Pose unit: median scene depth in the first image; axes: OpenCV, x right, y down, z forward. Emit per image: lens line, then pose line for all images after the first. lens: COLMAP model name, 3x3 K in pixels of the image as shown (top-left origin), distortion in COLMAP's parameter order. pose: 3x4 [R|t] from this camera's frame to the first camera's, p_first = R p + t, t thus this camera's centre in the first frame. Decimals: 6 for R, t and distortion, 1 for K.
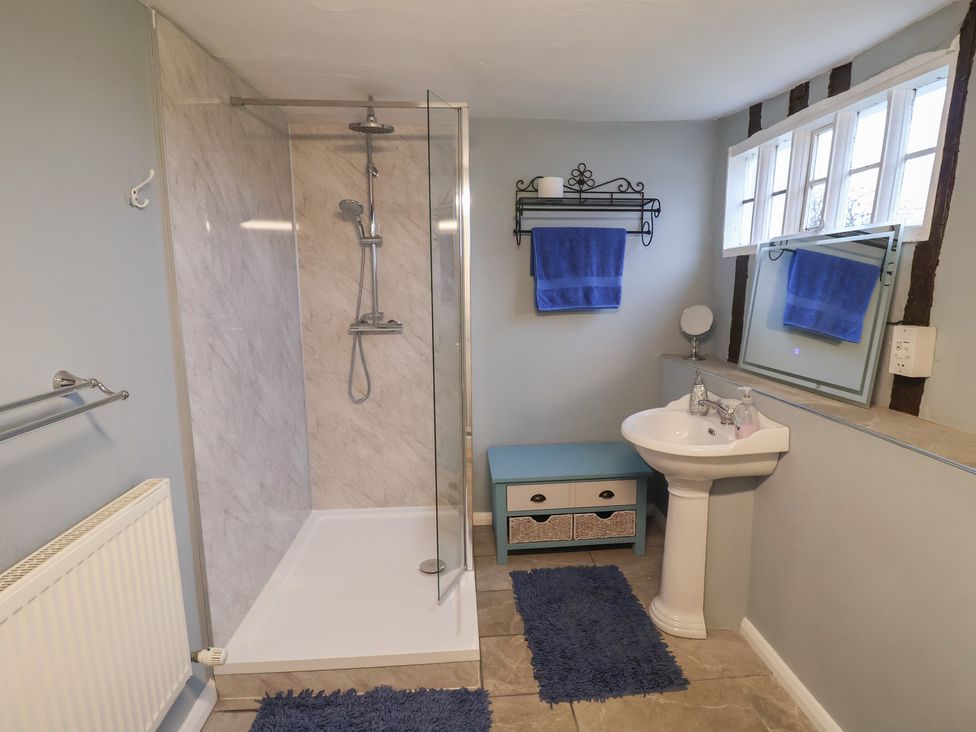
lens RADIAL K [[530.0, 0, 483.1], [0, 530.0, 356.2], [0, 0, 1]] dist [-0.005339, -0.010902]
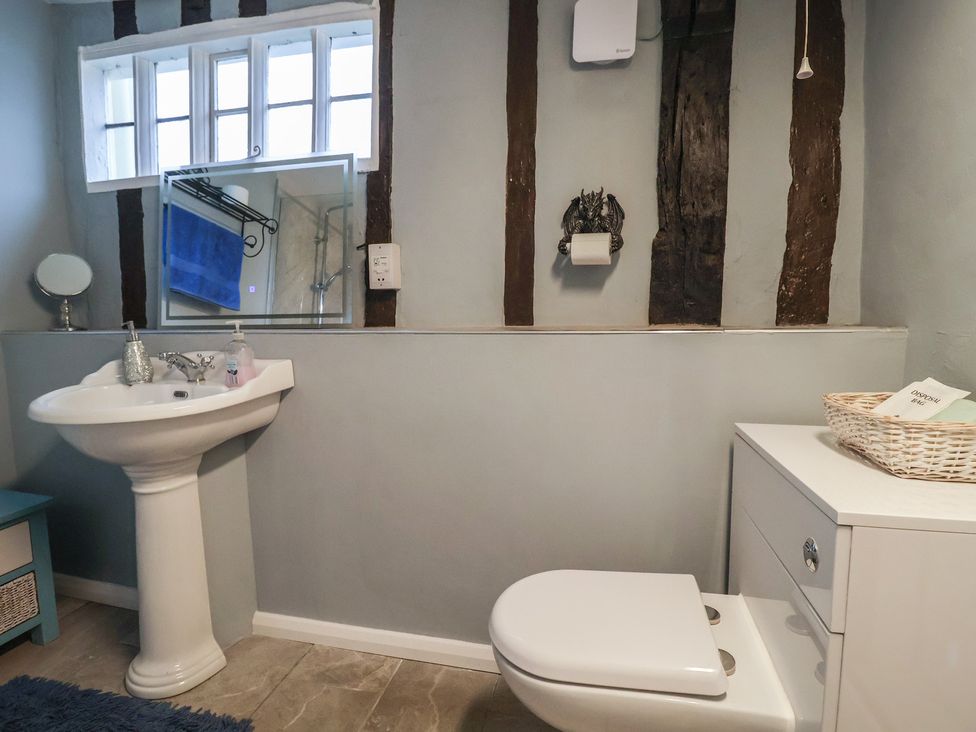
lens RADIAL K [[530.0, 0, 490.0], [0, 530.0, 371.1], [0, 0, 1]] dist [-0.005339, -0.010902]
pose [[0.266238, -0.086241, 0.960042, -0.164859], [0.145638, 0.988154, 0.048378, 0.139838], [-0.952842, 0.126939, 0.275644, 0.382971]]
